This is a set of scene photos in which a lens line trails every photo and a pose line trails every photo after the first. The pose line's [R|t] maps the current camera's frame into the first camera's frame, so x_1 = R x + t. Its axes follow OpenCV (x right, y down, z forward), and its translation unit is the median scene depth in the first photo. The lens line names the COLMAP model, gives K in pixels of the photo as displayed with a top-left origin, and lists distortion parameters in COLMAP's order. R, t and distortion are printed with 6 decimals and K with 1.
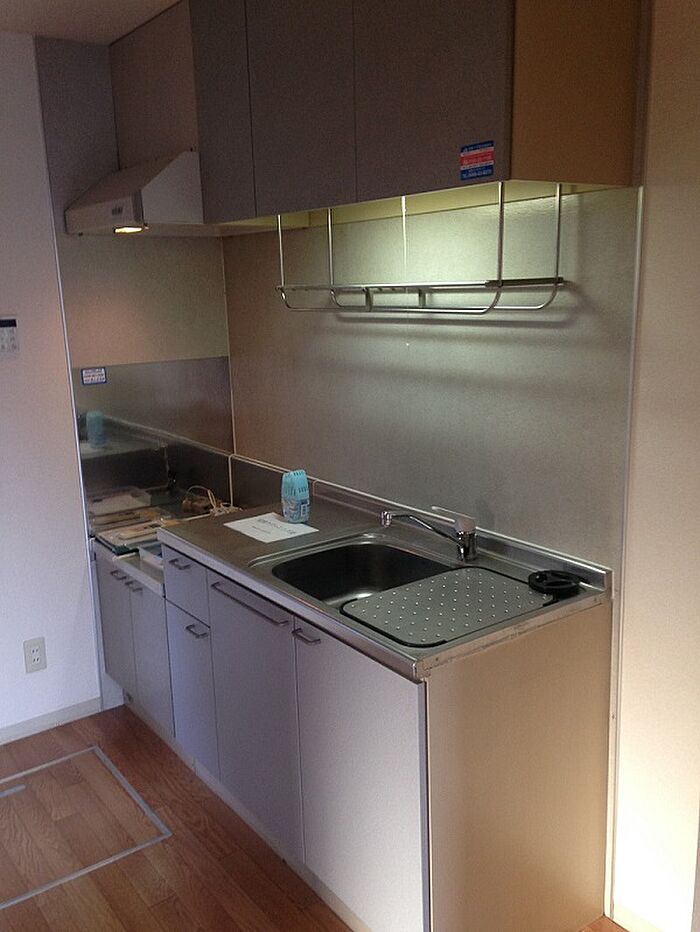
lens RADIAL K [[835.9, 0, 352.5], [0, 835.9, 469.5], [0, 0, 1]] dist [0.194749, -0.287535]
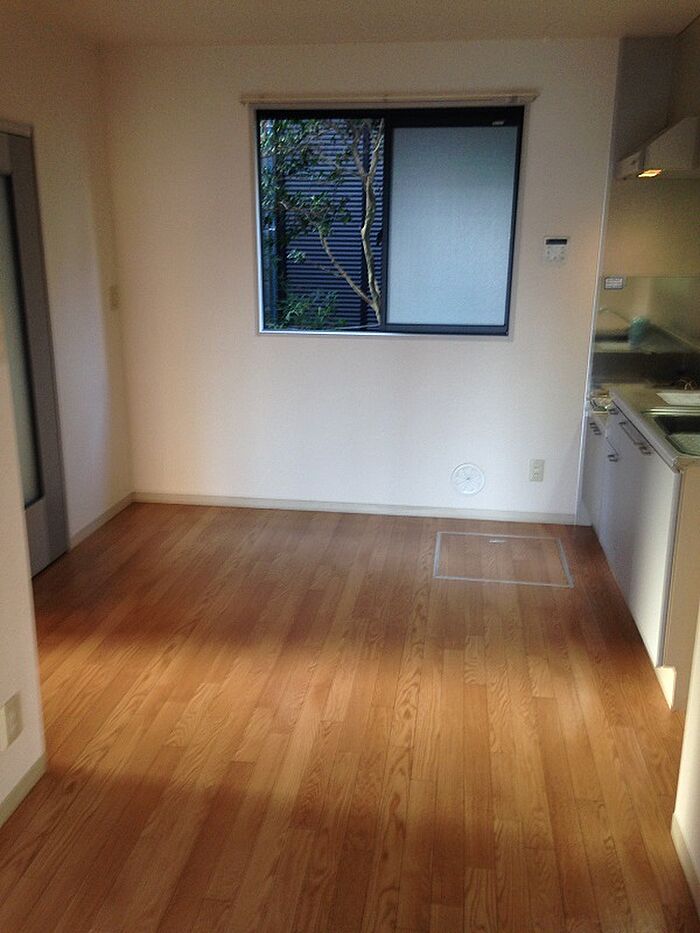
lens RADIAL K [[836.8, 0, 352.5], [0, 836.8, 470.0], [0, 0, 1]] dist [0.194749, -0.287535]
pose [[0.718032, 0.222523, -0.659480, 0.477070], [-0.178729, 0.974691, 0.134286, 0.097250], [0.672671, 0.021447, 0.739631, -0.397634]]
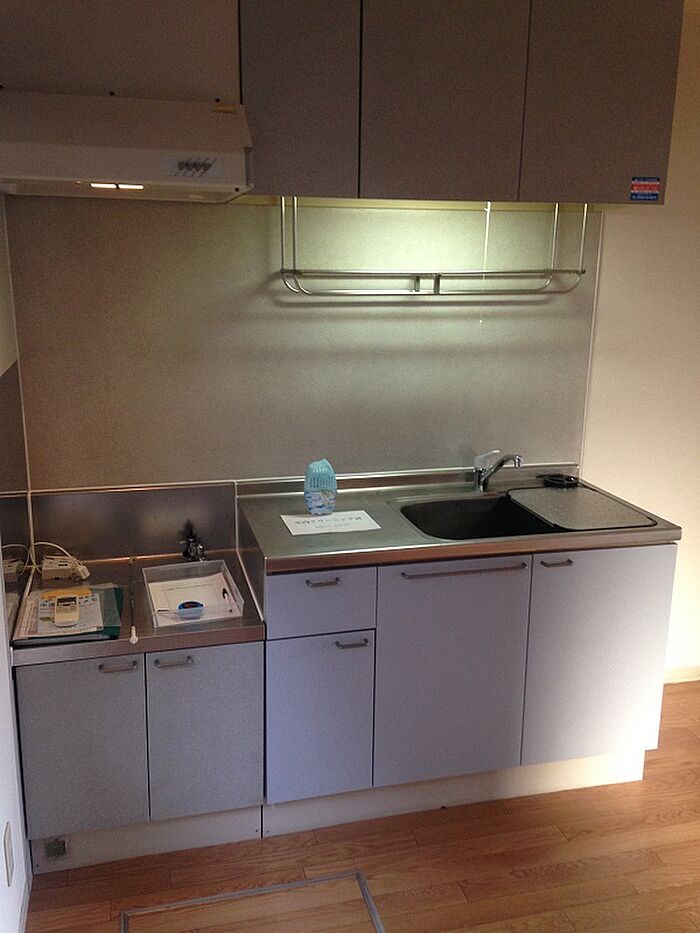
lens RADIAL K [[836.8, 0, 352.5], [0, 836.8, 470.0], [0, 0, 1]] dist [0.194749, -0.287535]
pose [[0.373915, -0.195271, 0.906673, -1.013391], [0.181593, 0.974077, 0.134899, -0.122179], [-0.909512, 0.114204, 0.399682, 0.625528]]
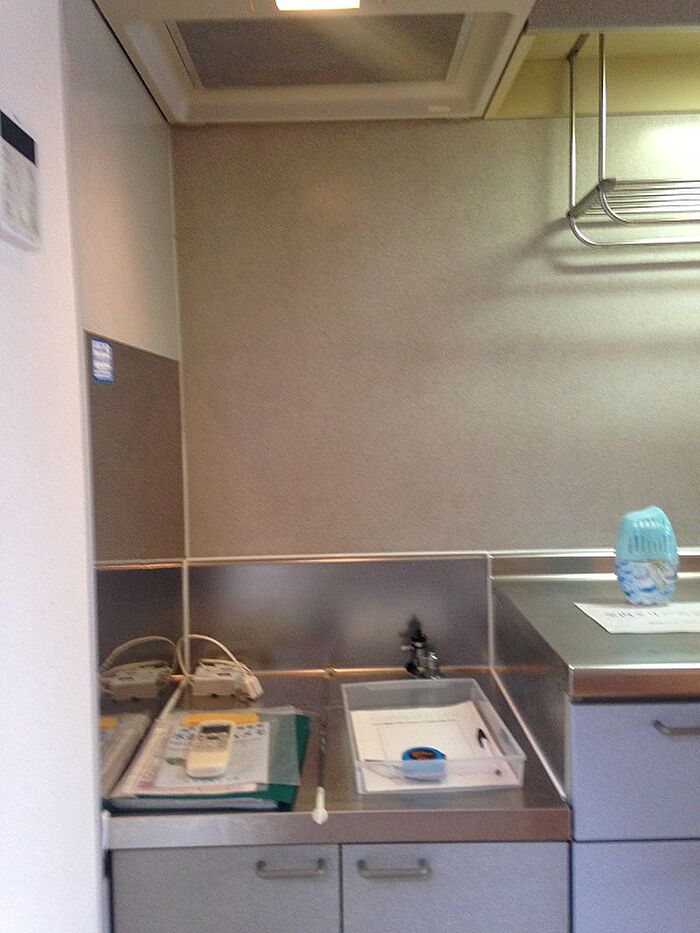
lens RADIAL K [[836.8, 0, 352.5], [0, 836.8, 470.0], [0, 0, 1]] dist [0.194749, -0.287535]
pose [[0.589649, -0.040576, 0.806639, -0.687327], [0.184556, 0.979082, -0.085659, -0.012442], [-0.786290, 0.199379, 0.584804, 0.883096]]
